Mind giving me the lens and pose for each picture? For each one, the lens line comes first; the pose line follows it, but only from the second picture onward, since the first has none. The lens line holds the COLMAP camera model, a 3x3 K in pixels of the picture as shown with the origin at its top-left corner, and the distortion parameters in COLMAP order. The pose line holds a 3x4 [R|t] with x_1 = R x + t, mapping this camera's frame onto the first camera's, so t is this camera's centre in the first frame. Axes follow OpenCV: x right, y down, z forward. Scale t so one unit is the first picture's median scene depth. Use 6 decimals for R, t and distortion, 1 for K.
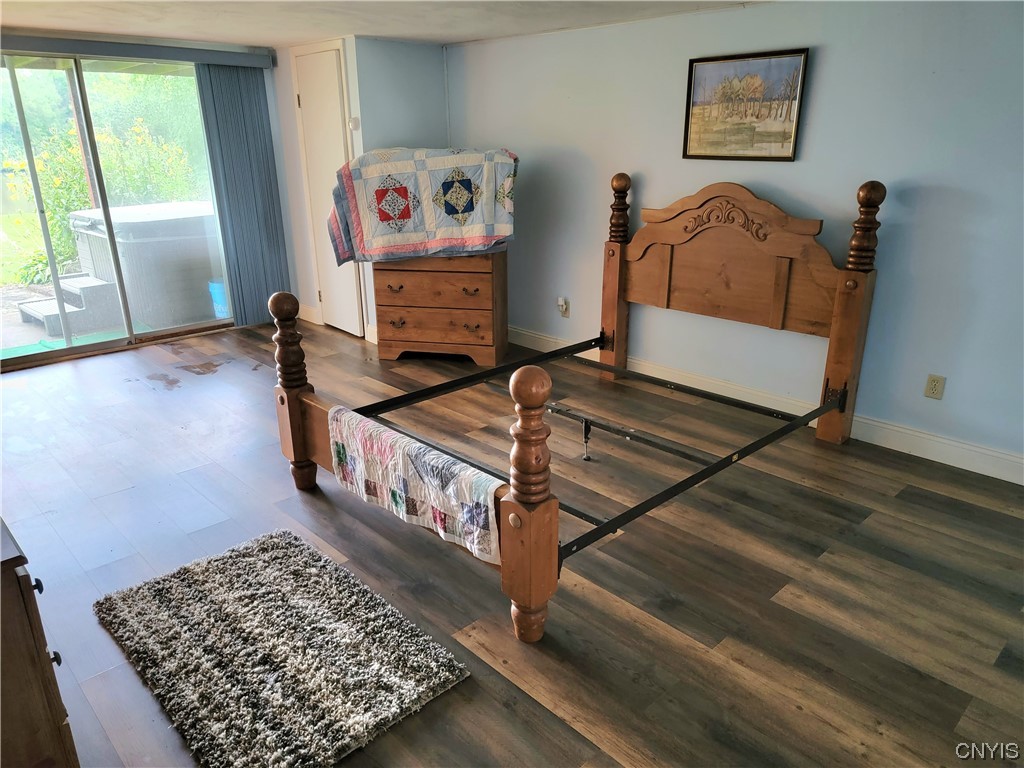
lens RADIAL K [[723.7, 0, 517.9], [0, 723.7, 392.2], [0, 0, 1]] dist [0.092233, -0.086263]
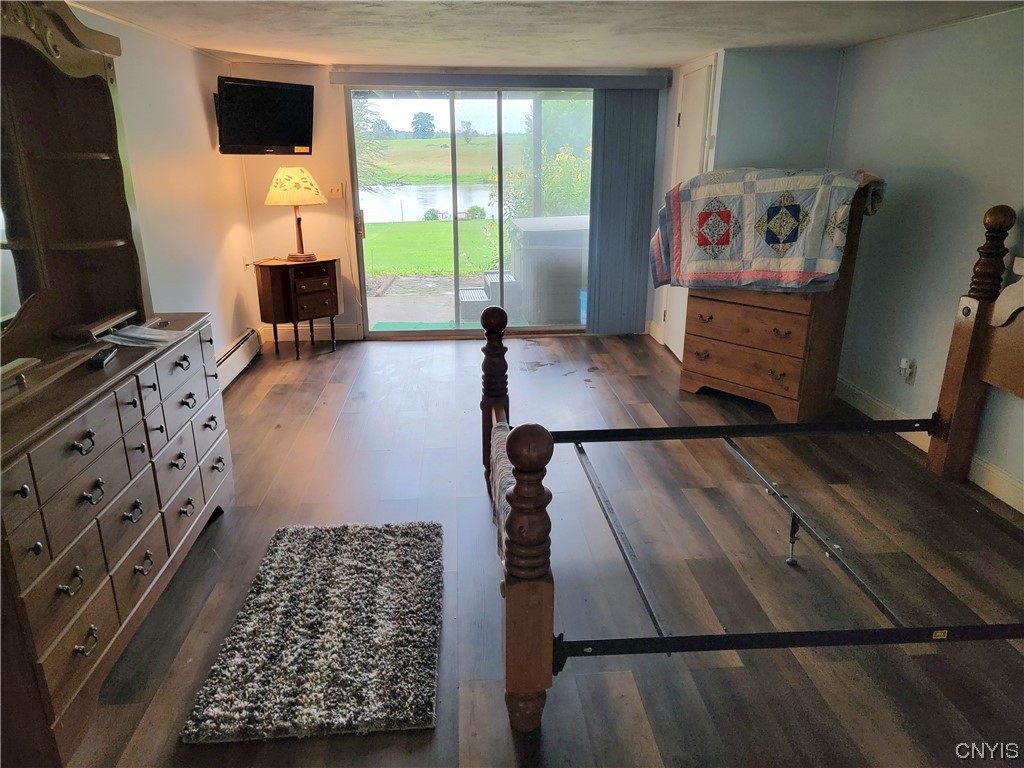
lens RADIAL K [[723.7, 0, 517.9], [0, 723.7, 392.2], [0, 0, 1]] dist [0.092233, -0.086263]
pose [[0.765480, 0.204657, -0.610045, 0.244979], [-0.214434, 0.975013, 0.058026, -0.055489], [0.606678, 0.086397, 0.790239, 0.133821]]
